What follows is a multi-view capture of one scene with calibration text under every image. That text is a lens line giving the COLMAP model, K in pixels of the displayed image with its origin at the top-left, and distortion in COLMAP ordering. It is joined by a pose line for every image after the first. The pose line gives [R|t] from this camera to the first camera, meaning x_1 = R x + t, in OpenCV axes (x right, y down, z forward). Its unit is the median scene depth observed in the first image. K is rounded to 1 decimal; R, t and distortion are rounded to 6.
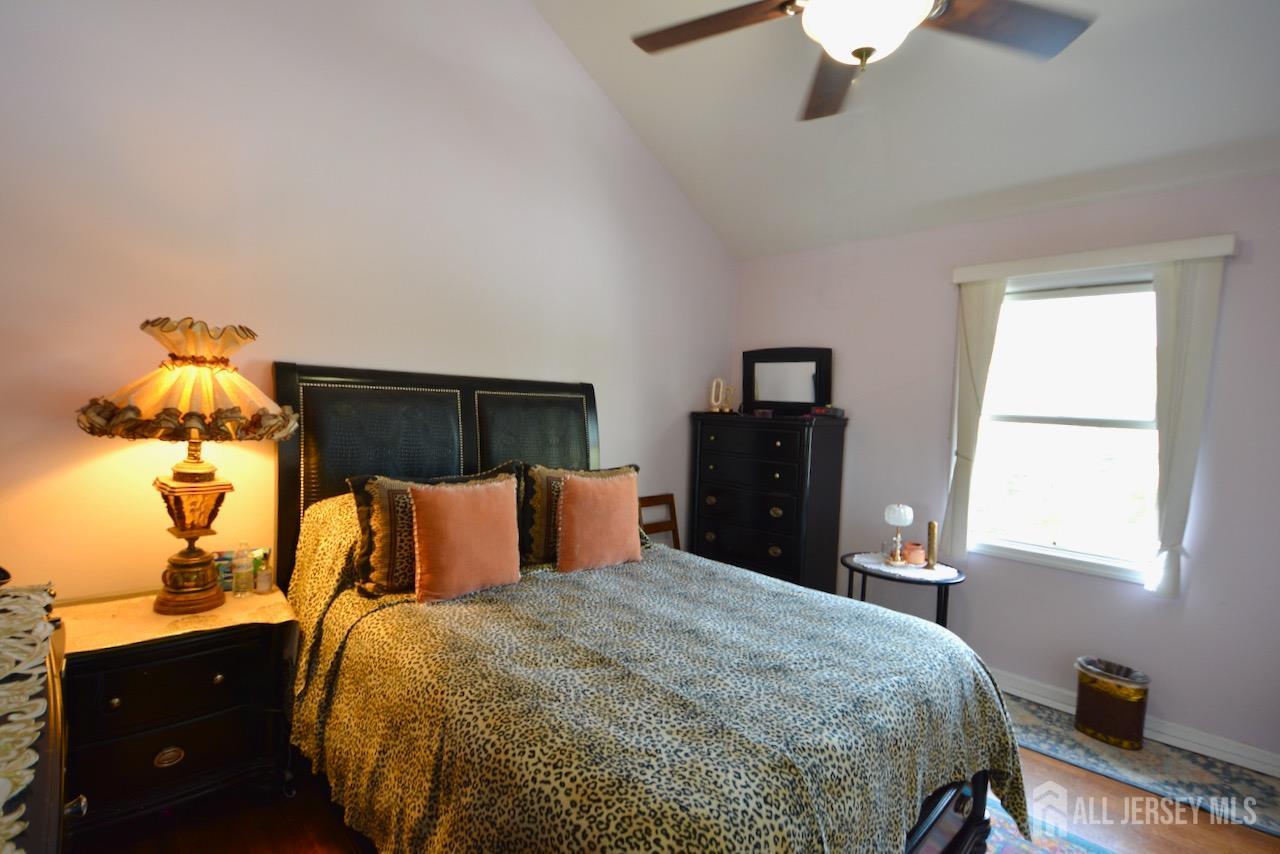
lens RADIAL K [[592.1, 0, 640.0], [0, 592.1, 427.0], [0, 0, 1]] dist [0.006888, -0.019990]
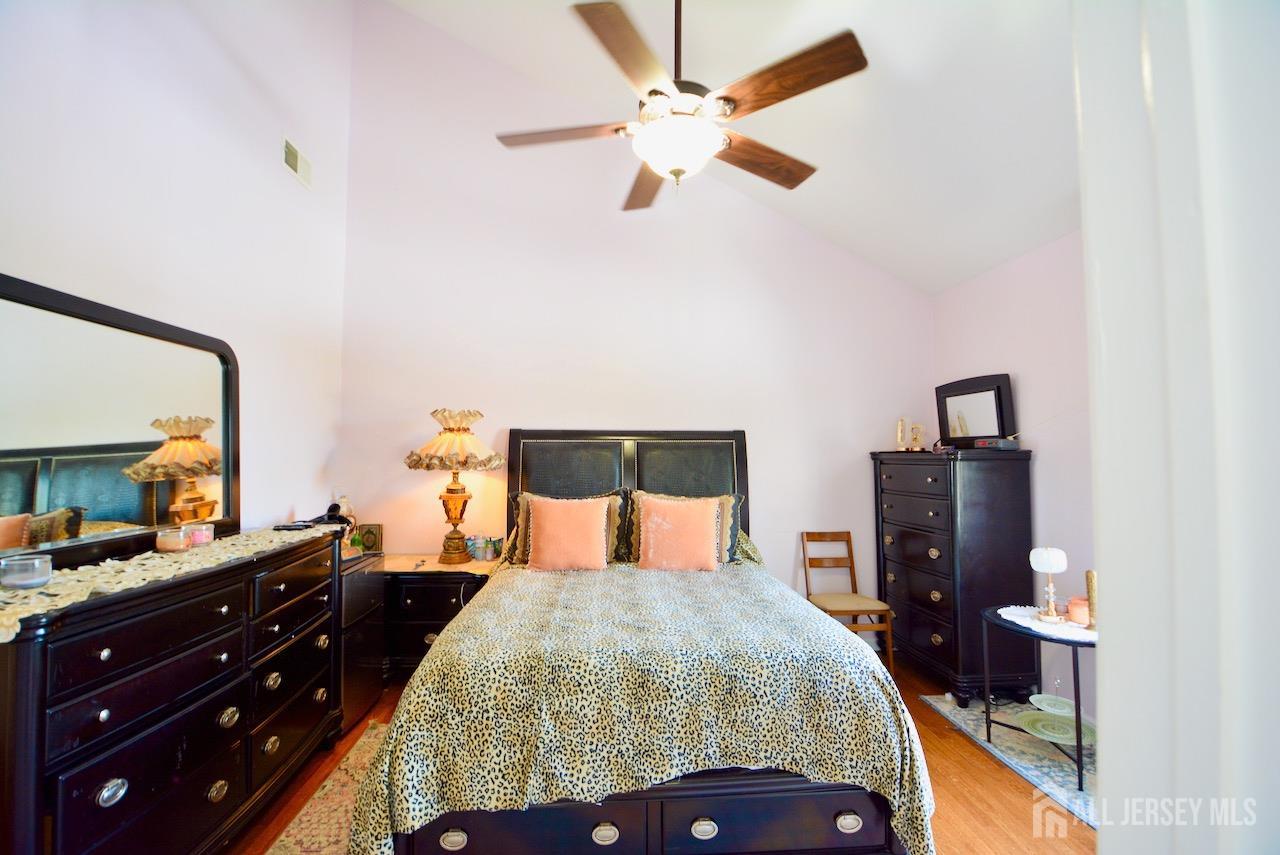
lens RADIAL K [[563.6, 0, 640.0], [0, 563.6, 427.5], [0, 0, 1]] dist [0.006921, -0.018482]
pose [[0.759167, -0.070736, -0.647041, 0.795355], [0.002113, 0.994340, -0.106225, 0.066819], [0.650893, 0.079275, 0.755019, 0.000356]]
